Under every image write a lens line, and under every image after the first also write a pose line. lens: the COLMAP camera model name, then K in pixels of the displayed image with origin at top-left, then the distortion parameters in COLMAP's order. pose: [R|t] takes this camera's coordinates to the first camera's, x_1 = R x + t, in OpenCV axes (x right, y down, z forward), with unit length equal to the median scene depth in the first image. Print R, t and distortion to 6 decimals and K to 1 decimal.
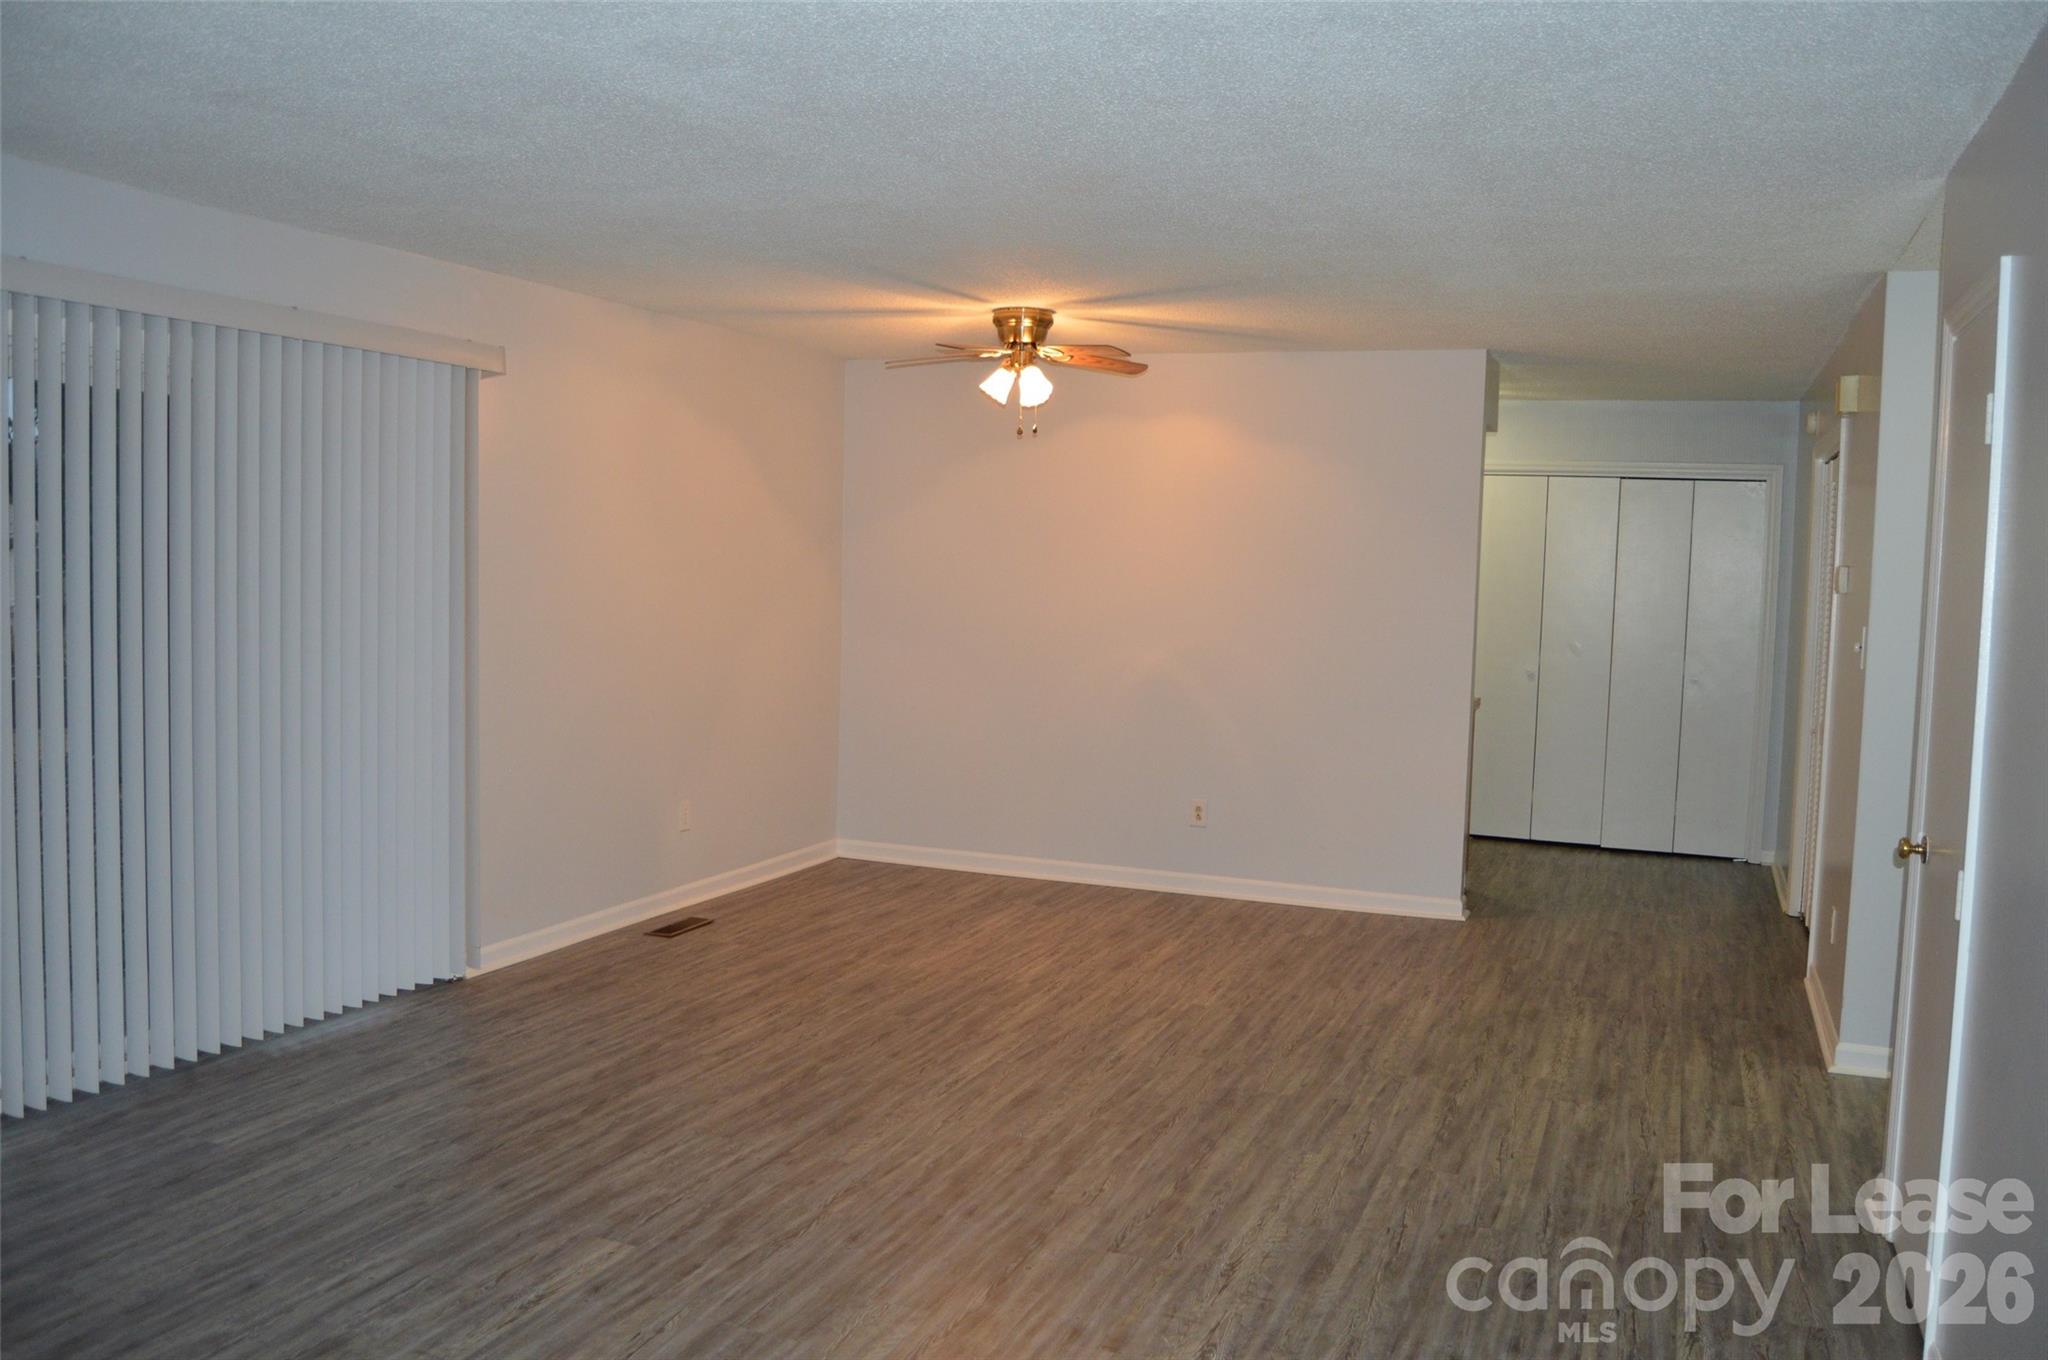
lens RADIAL K [[1621.1, 0, 1006.2], [0, 1621.1, 679.7], [0, 0, 1]] dist [-0.084365, -0.001102]
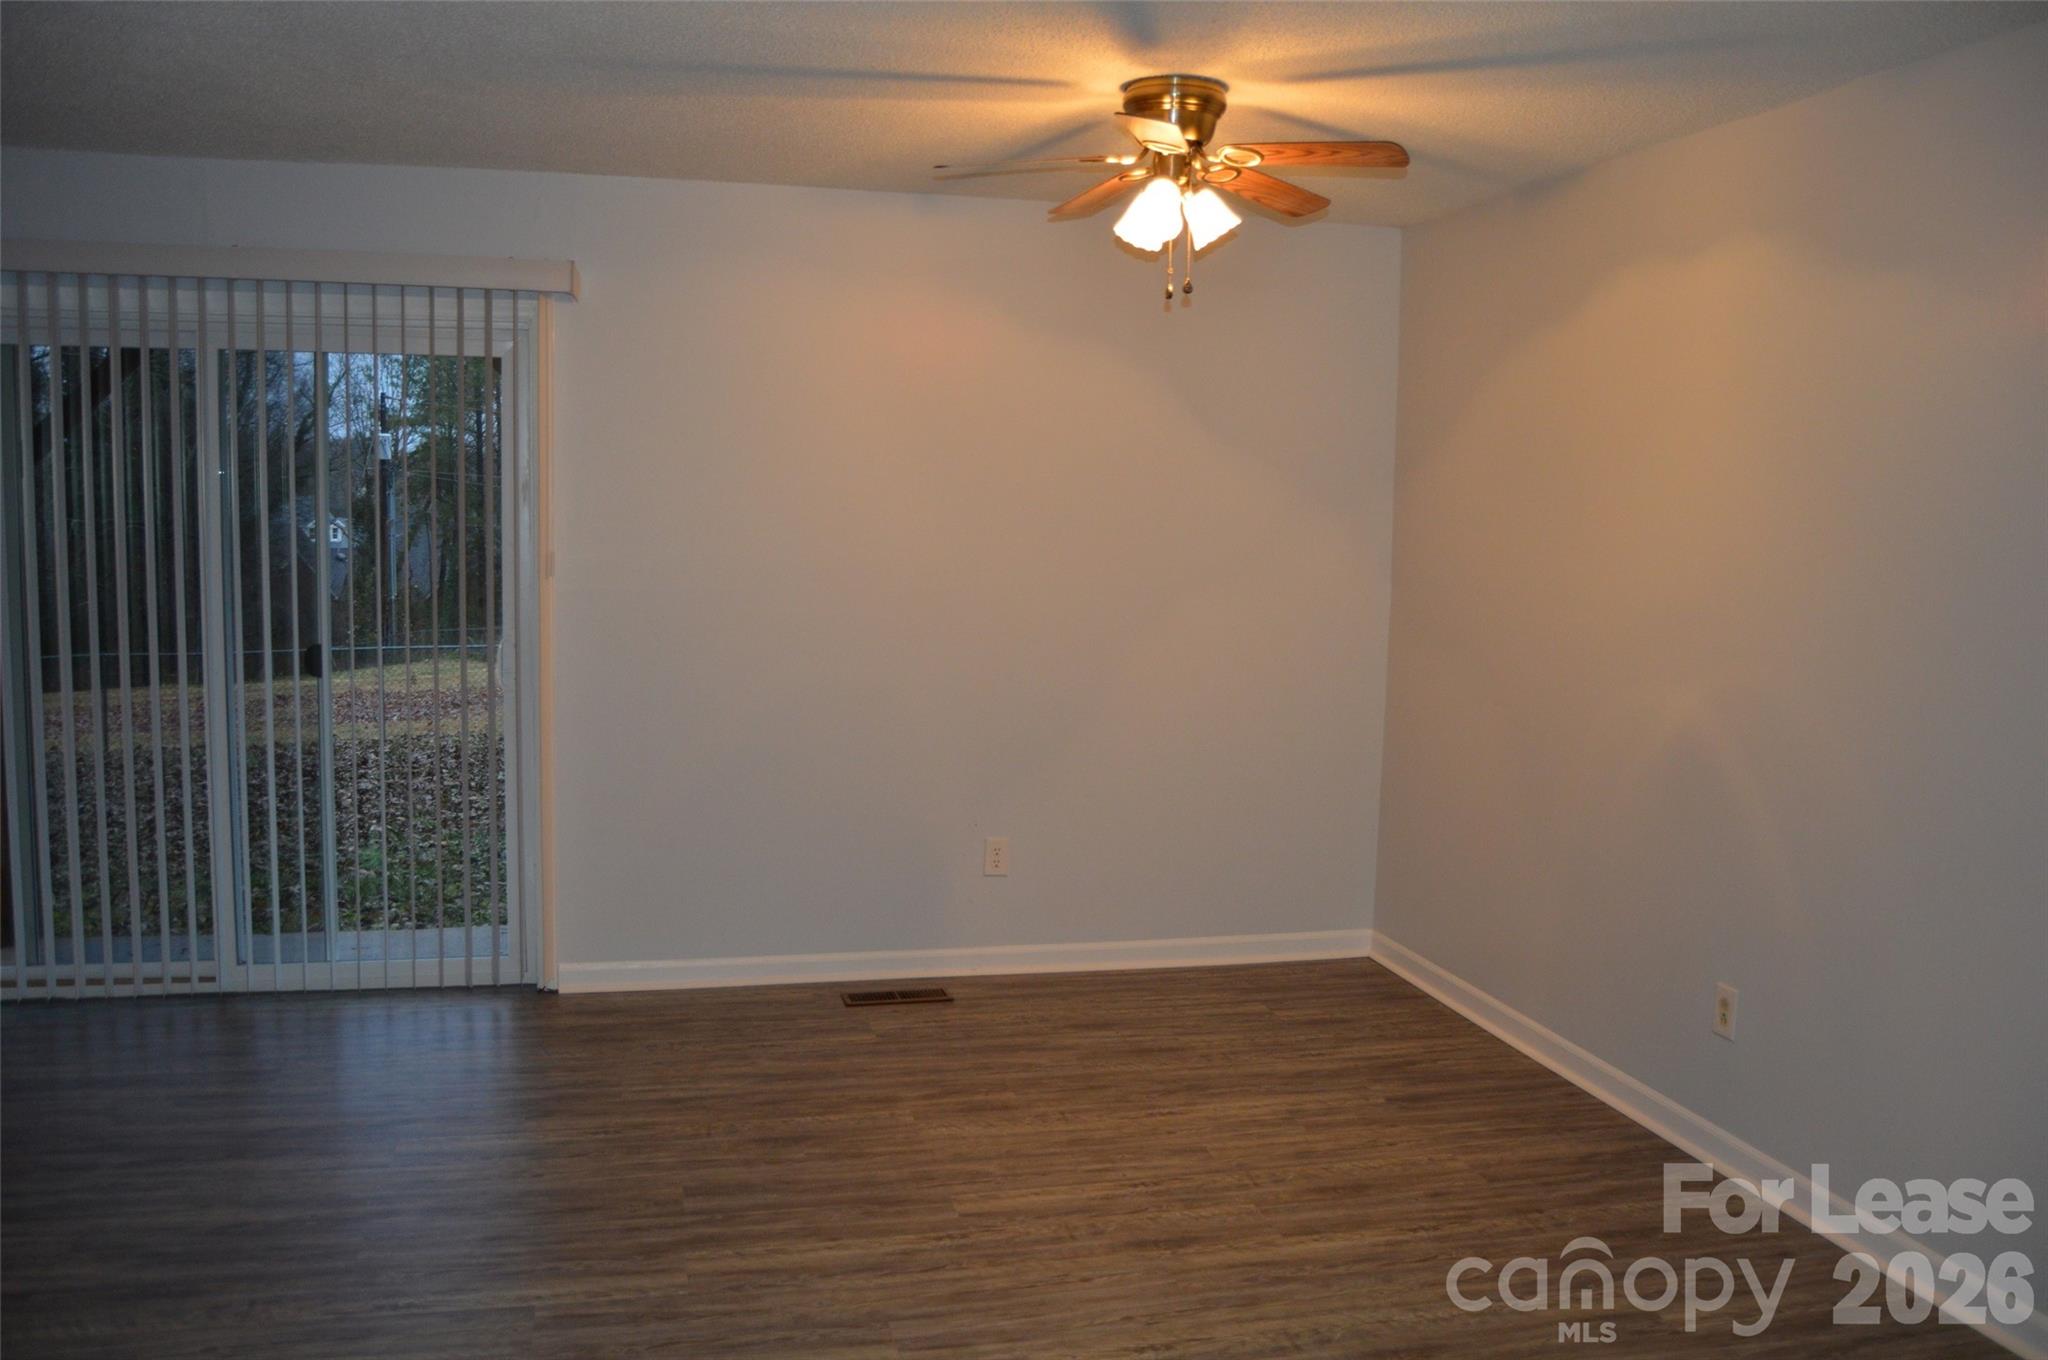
lens RADIAL K [[1622.1, 0, 1014.4], [0, 1622.1, 677.8], [0, 0, 1]] dist [-0.095604, 0.043048]
pose [[0.589083, 0.072857, -0.804781, 0.519917], [-0.066645, 0.996915, 0.041468, -0.039809], [0.805319, 0.029206, 0.592121, 0.694331]]
